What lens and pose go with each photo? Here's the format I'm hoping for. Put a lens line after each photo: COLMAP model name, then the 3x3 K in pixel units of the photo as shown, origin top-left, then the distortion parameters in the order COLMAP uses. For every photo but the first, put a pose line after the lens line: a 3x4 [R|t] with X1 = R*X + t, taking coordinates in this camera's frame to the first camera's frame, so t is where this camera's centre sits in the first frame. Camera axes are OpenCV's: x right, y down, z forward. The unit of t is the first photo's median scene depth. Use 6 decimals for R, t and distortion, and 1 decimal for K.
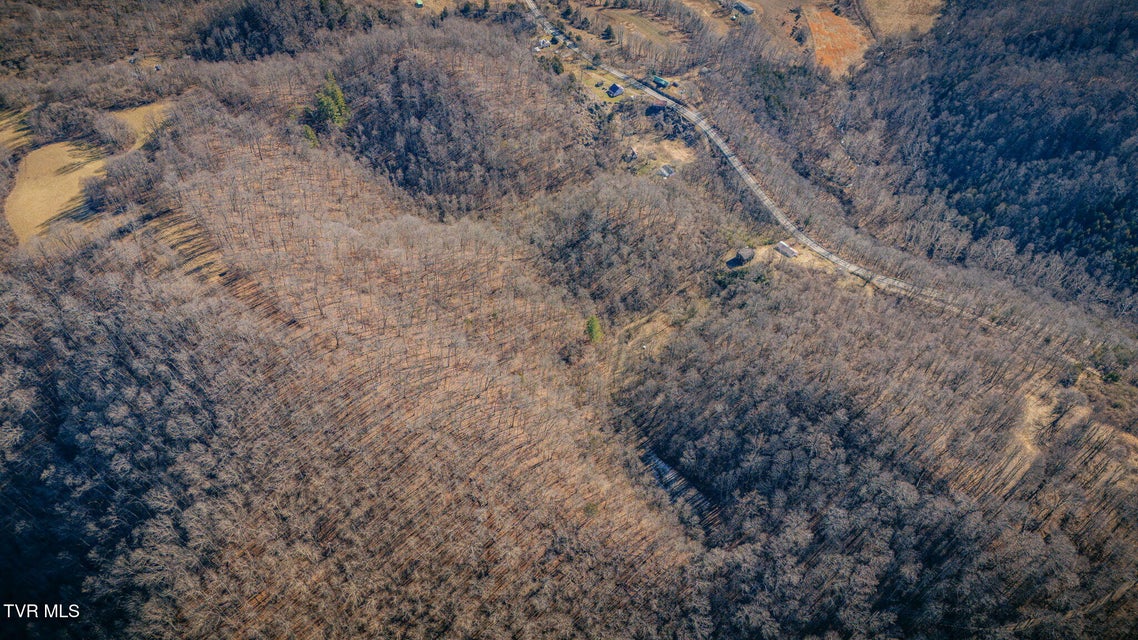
lens RADIAL K [[836.0, 0, 564.8], [0, 836.0, 316.8], [0, 0, 1]] dist [0.075006, -0.069555]
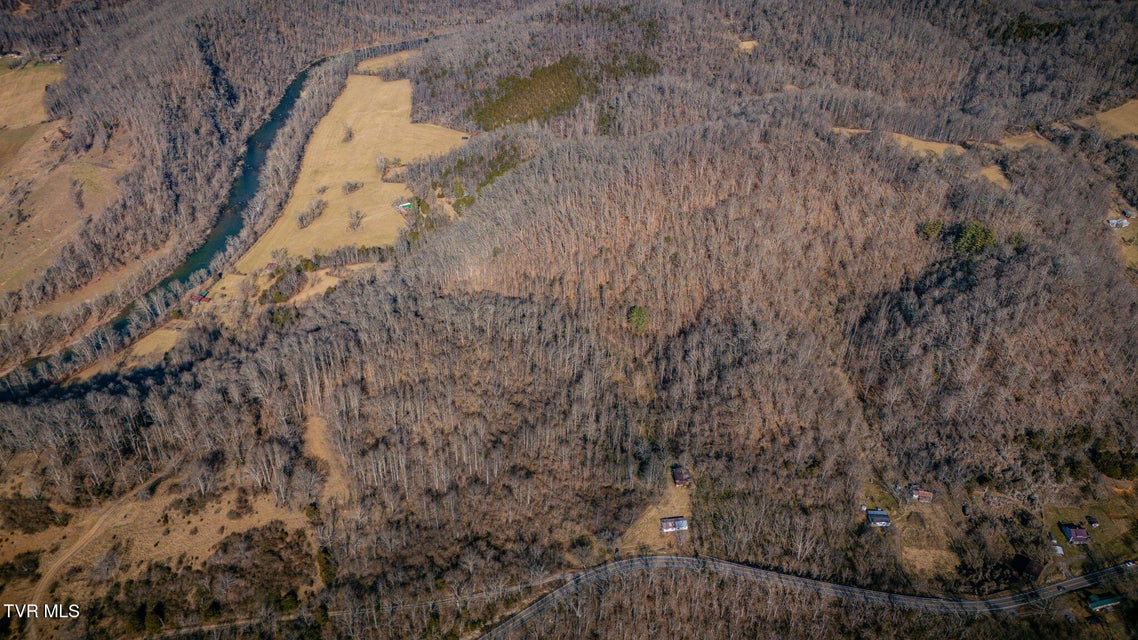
lens RADIAL K [[836.0, 0, 564.8], [0, 836.0, 316.8], [0, 0, 1]] dist [0.075006, -0.069555]
pose [[-0.524015, 0.482886, -0.701591, 0.792465], [-0.653814, 0.299847, 0.694708, -0.635024], [0.545835, 0.822747, 0.158593, 0.660231]]
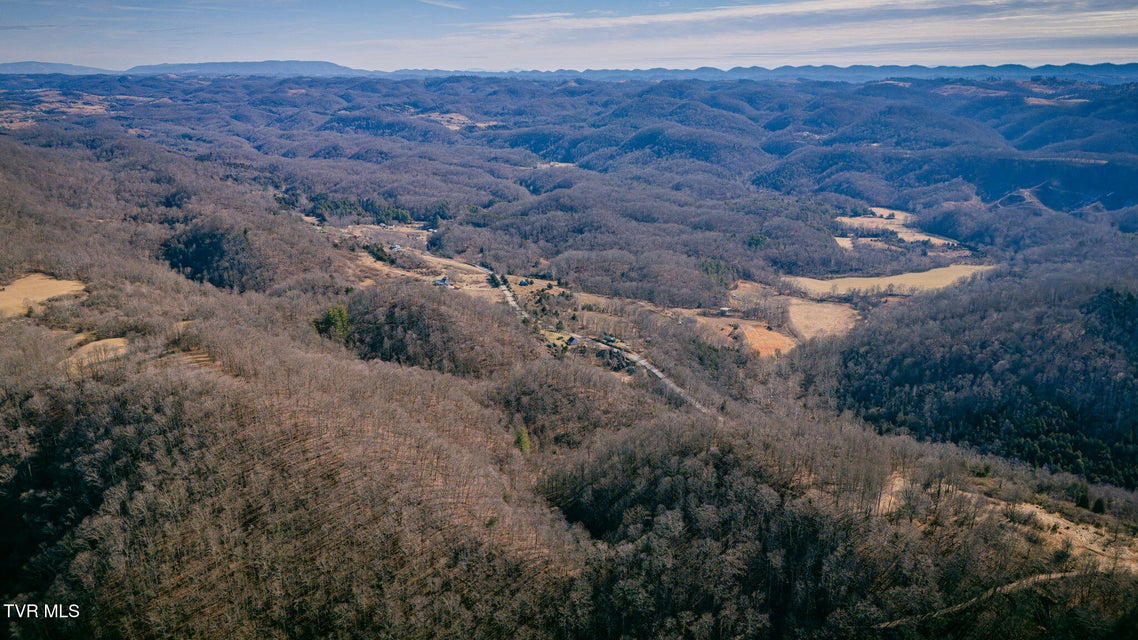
lens RADIAL K [[831.3, 0, 565.3], [0, 831.3, 297.5], [0, 0, 1]] dist [0.110087, -0.142988]
pose [[0.999082, 0.001467, -0.042824, 0.124335], [-0.024743, 0.835711, -0.548612, 0.417911], [0.034984, 0.549167, 0.834980, -0.059545]]
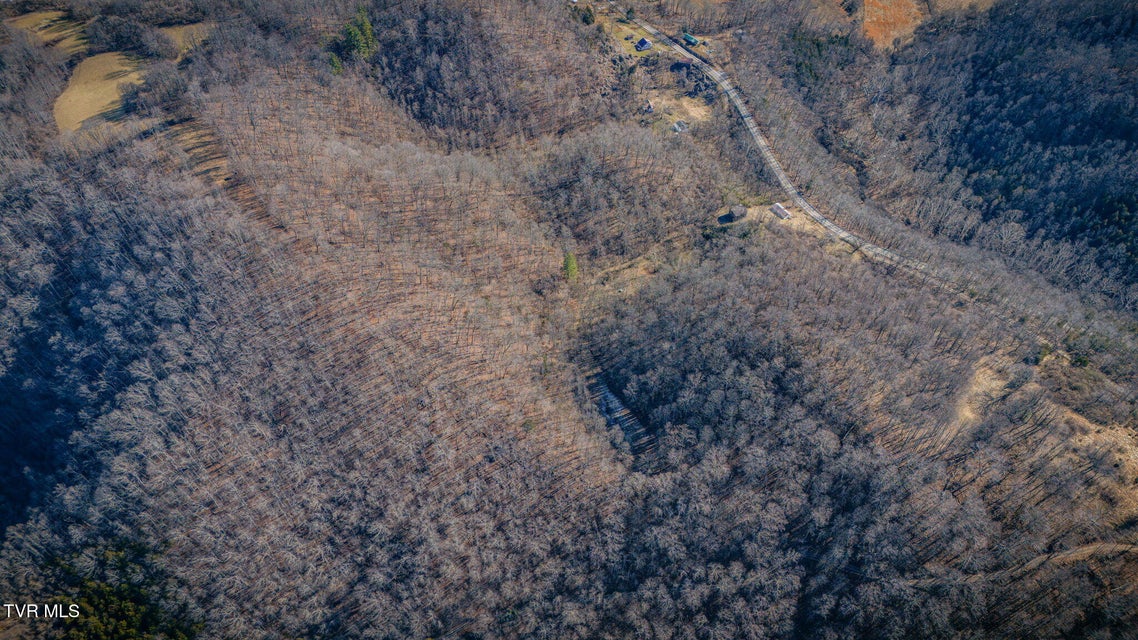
lens RADIAL K [[836.0, 0, 564.8], [0, 836.0, 316.8], [0, 0, 1]] dist [0.075006, -0.069555]
pose [[0.990414, 0.100704, -0.094551, 0.115929], [-0.097743, 0.994580, 0.035449, 0.036081], [0.097608, -0.025867, 0.994889, -0.032871]]
